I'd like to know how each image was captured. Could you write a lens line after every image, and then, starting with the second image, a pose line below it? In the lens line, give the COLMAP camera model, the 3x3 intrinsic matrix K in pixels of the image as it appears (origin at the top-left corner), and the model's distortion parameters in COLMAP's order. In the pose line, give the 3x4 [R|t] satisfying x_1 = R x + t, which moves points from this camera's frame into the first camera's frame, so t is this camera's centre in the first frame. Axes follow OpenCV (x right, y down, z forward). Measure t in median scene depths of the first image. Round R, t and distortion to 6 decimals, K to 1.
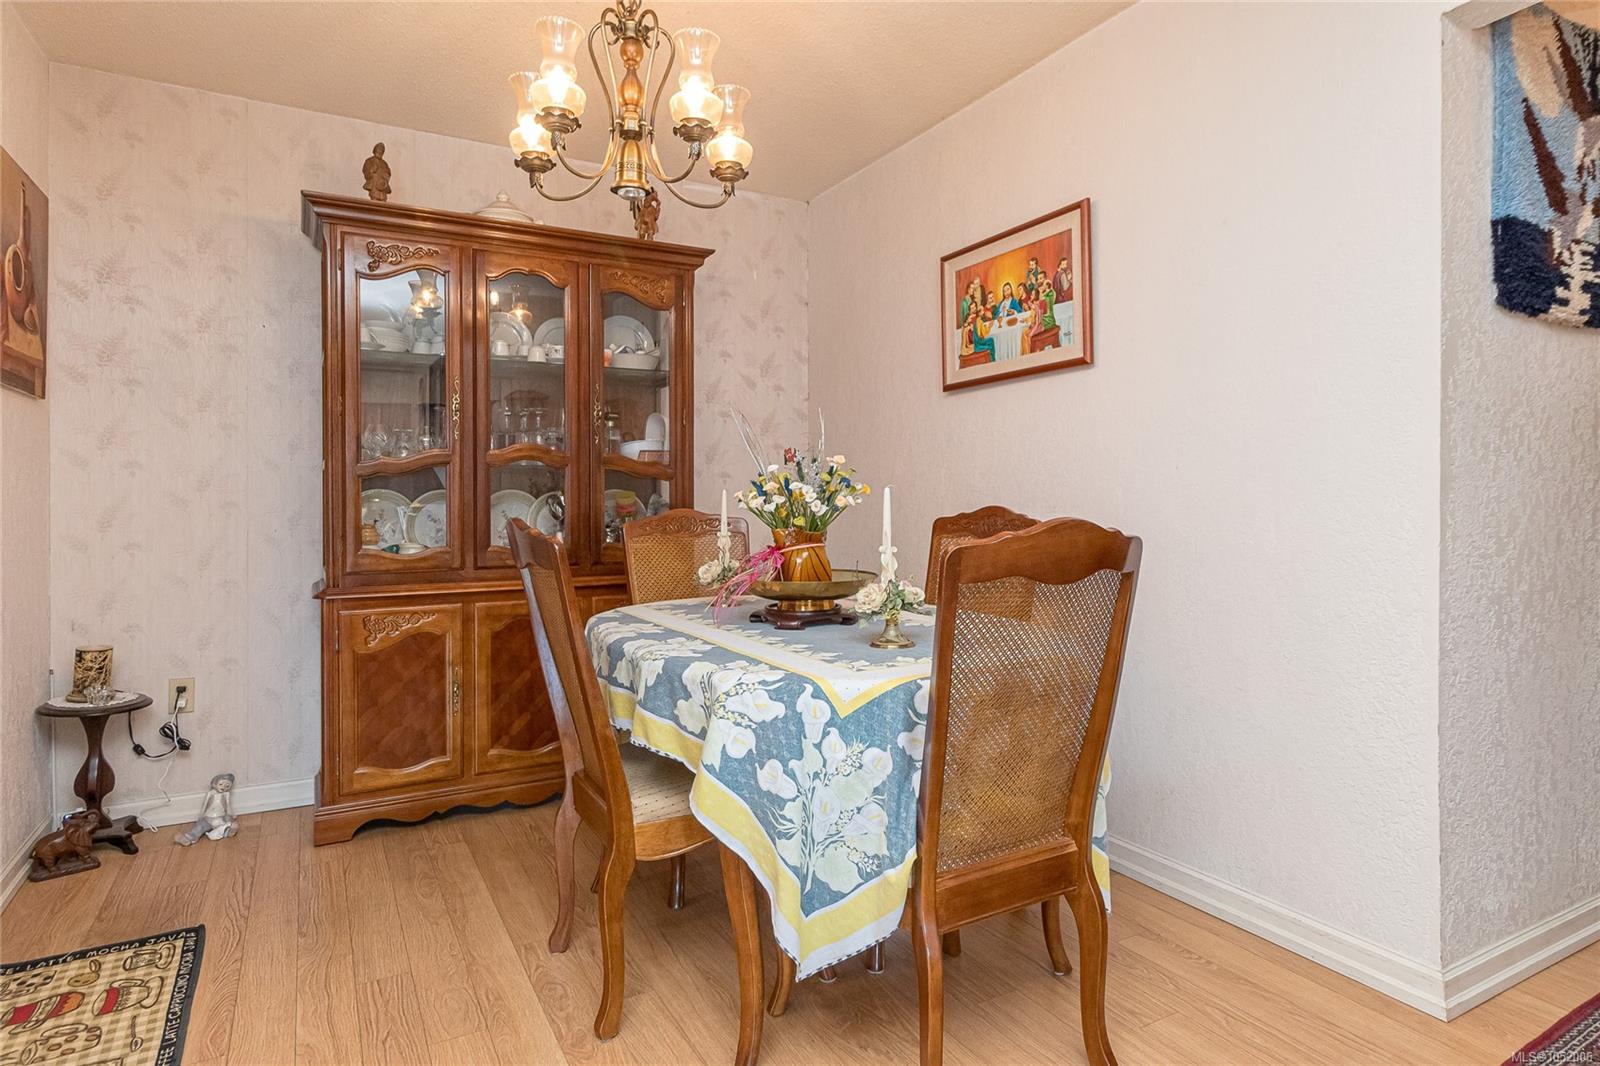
lens RADIAL K [[888.4, 0, 800.0], [0, 888.4, 533.0], [0, 0, 1]] dist [-0.000227, -0.000041]
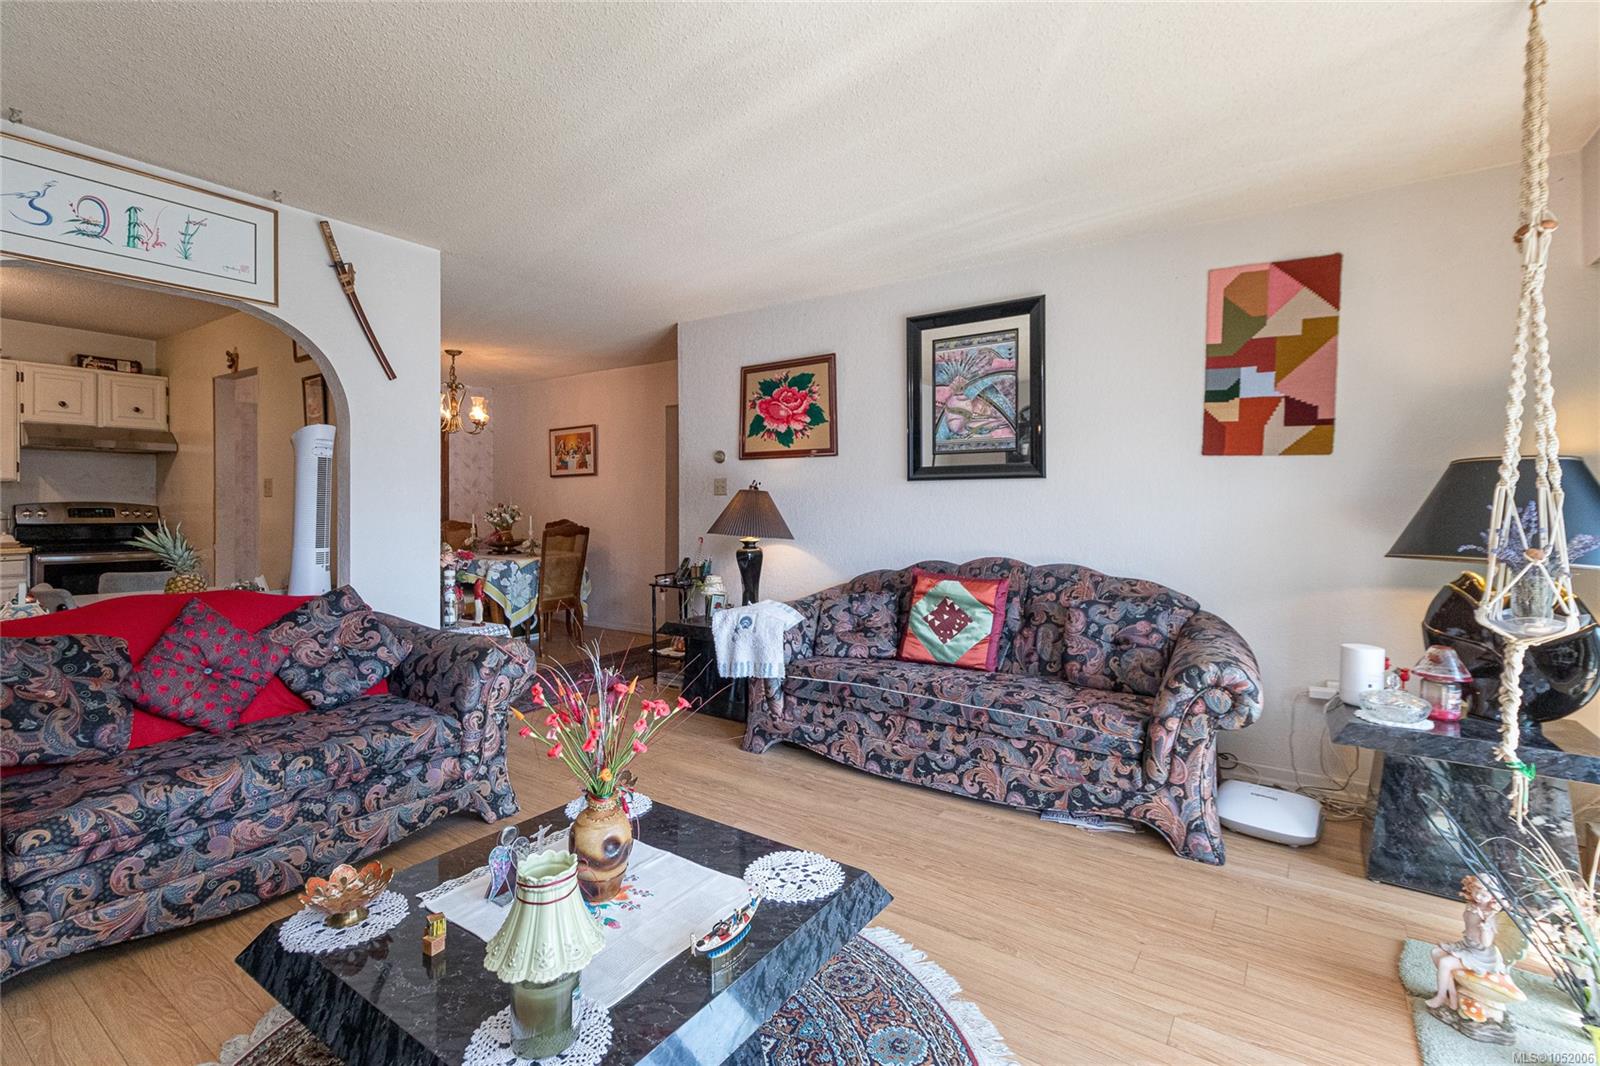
lens RADIAL K [[717.5, 0, 799.0], [0, 717.5, 508.2], [0, 0, 1]] dist [-0.000098, 0.000167]
pose [[0.894807, -0.003093, 0.446443, -0.221136], [0.015081, 0.999615, -0.023303, 0.005724], [-0.446199, 0.027584, 0.894509, -2.046277]]
